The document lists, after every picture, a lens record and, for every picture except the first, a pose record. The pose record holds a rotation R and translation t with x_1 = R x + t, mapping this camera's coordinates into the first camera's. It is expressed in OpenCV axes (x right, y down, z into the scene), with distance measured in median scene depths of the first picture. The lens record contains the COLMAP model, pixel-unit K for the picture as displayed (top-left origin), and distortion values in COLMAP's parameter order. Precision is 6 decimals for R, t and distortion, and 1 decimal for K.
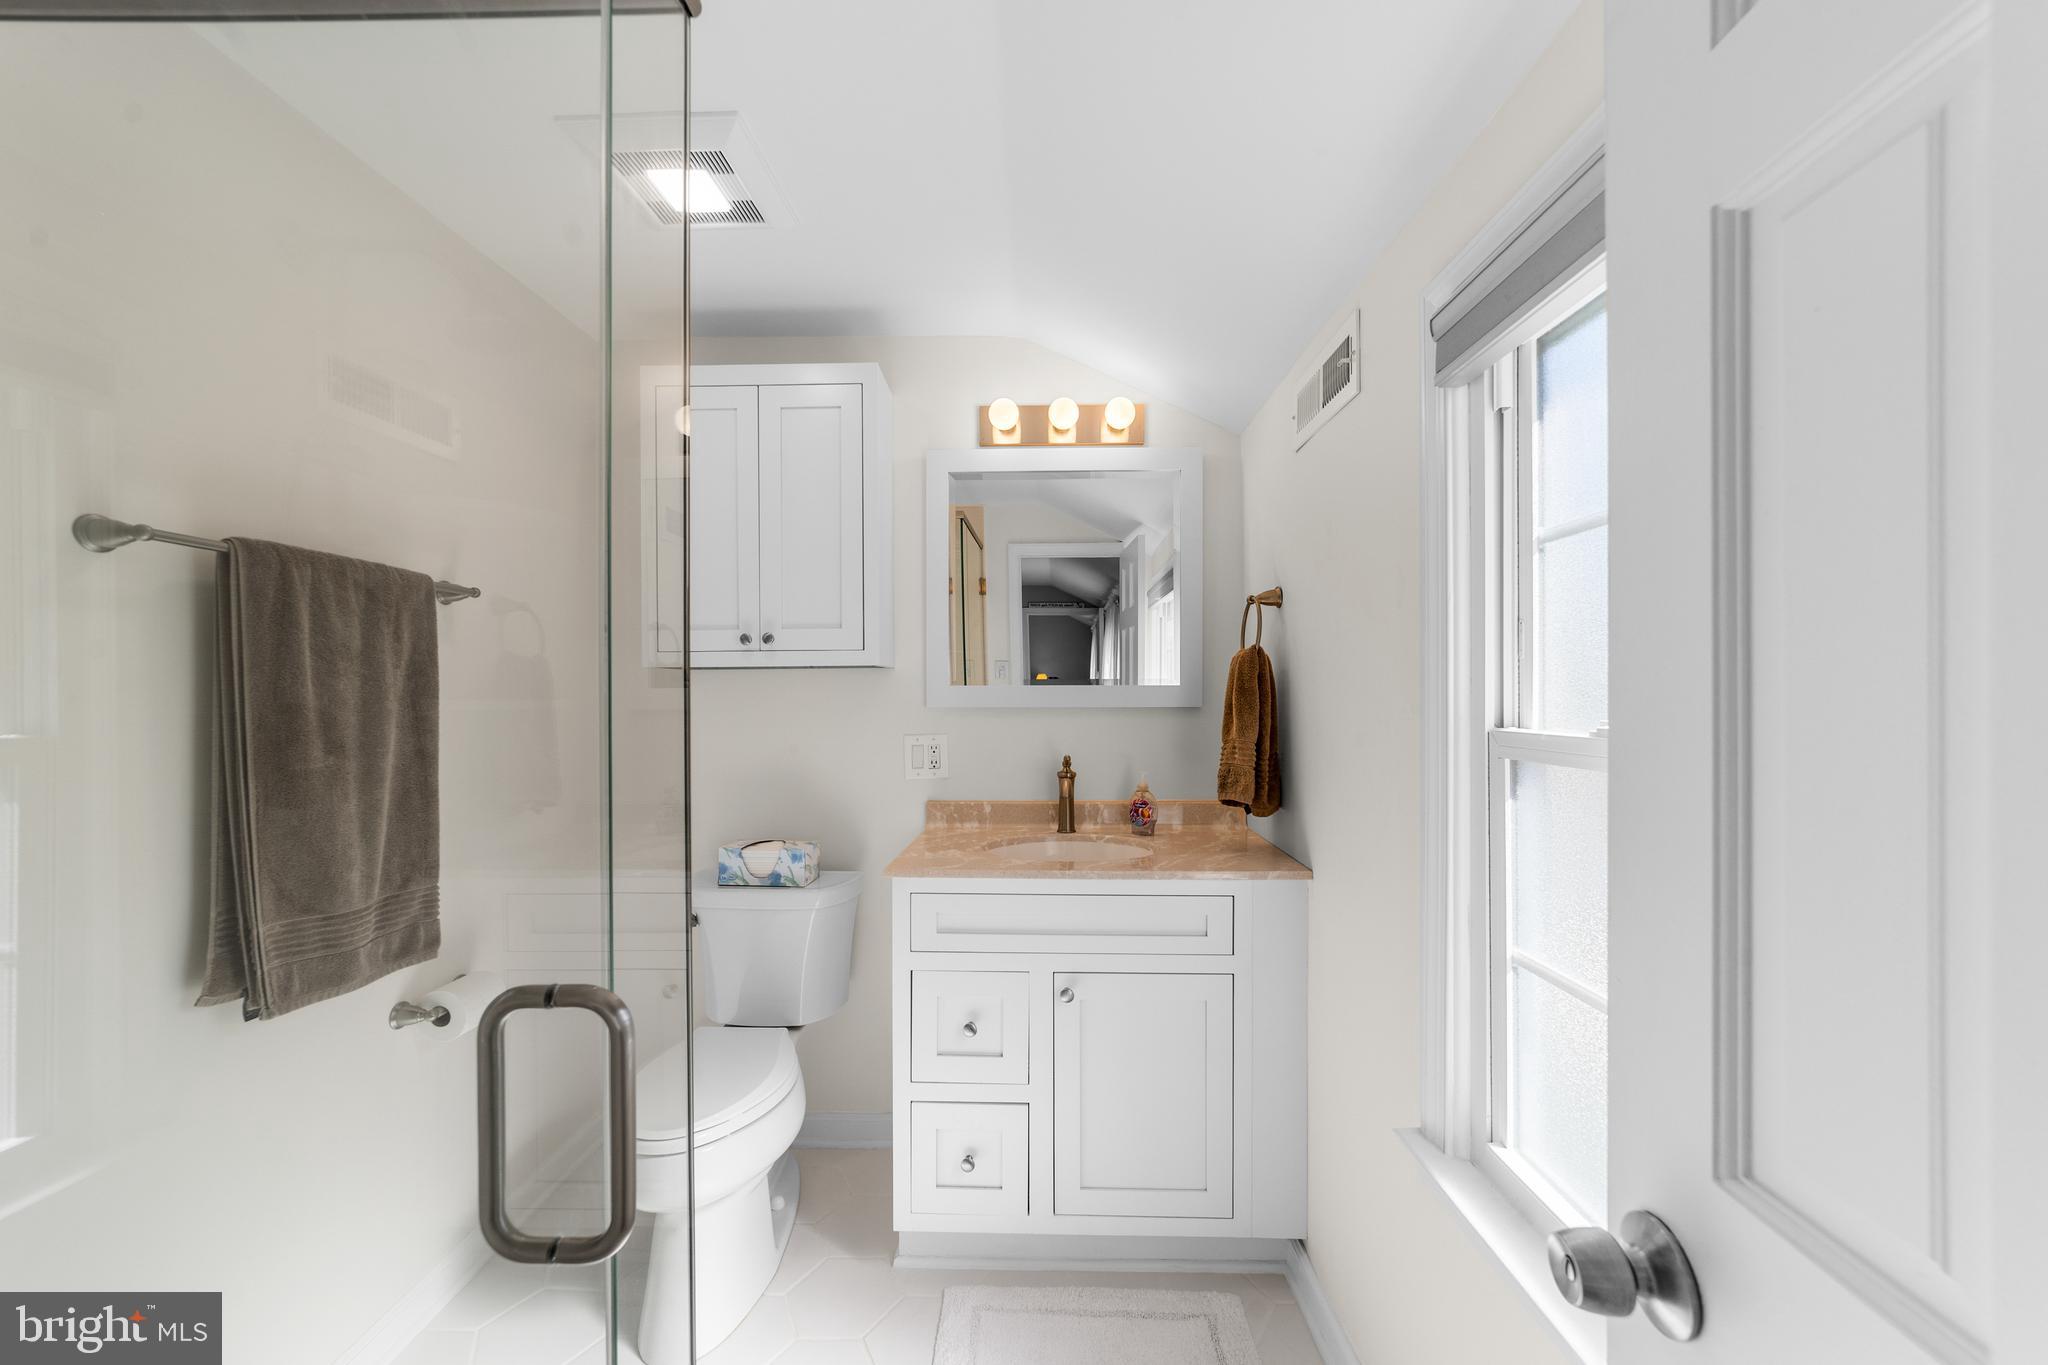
lens RADIAL K [[791.0, 0, 1019.7], [0, 791.0, 688.3], [0, 0, 1]] dist [-0.002883, -0.000102]
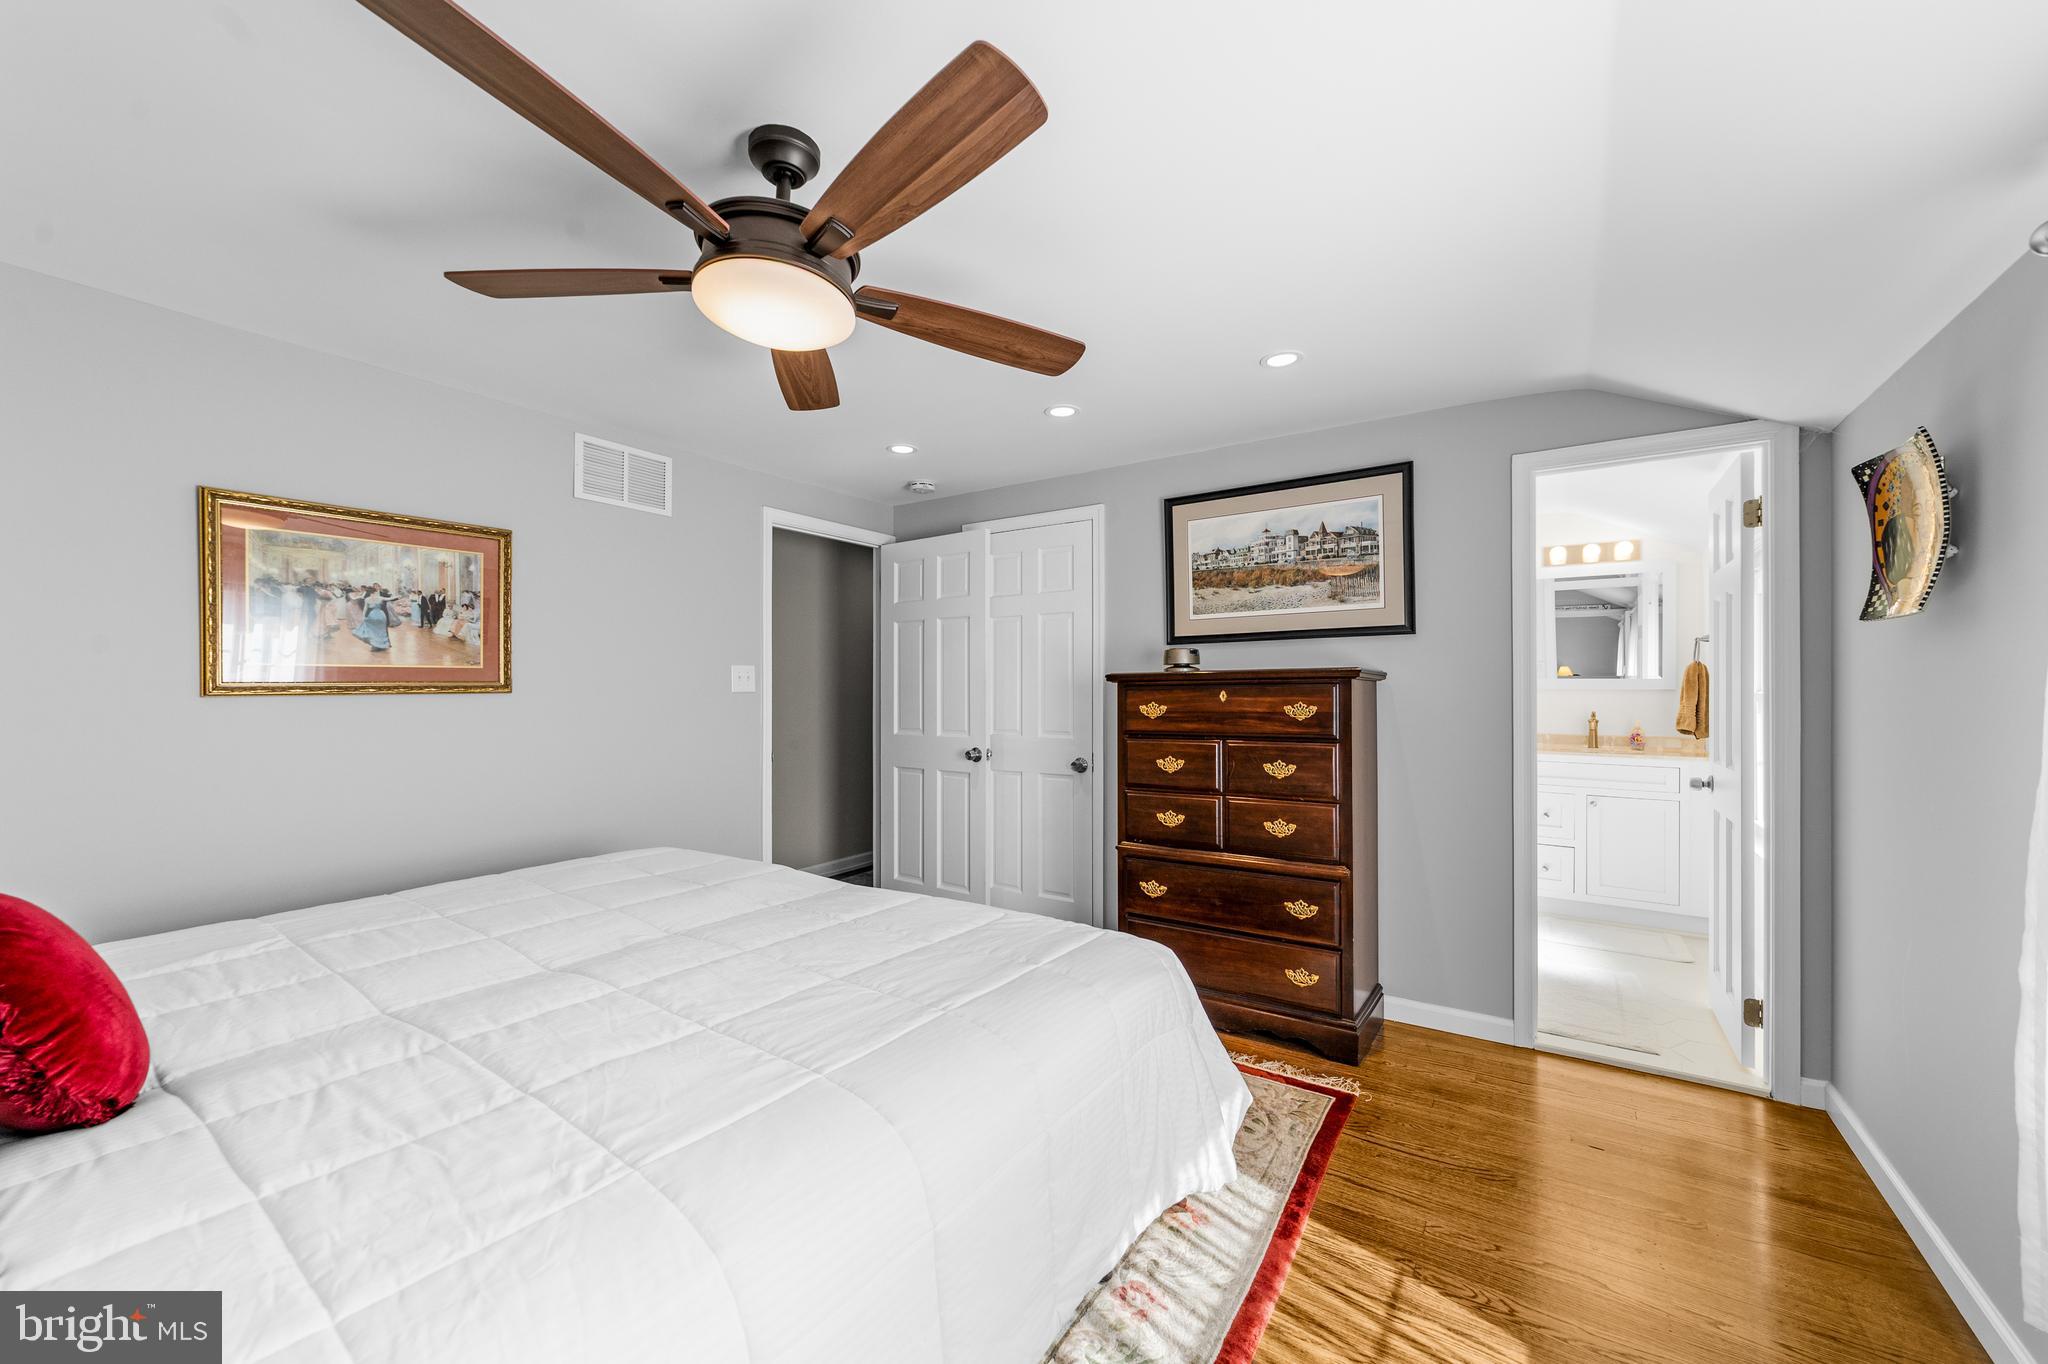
lens RADIAL K [[791.0, 0, 1036.4], [0, 791.0, 683.8], [0, 0, 1]] dist [-0.002883, -0.000102]
pose [[0.849840, 0.001610, -0.527039, -0.091885], [-0.002837, 0.999995, -0.001519, 0.017875], [0.527034, 0.002786, 0.849840, -1.558406]]
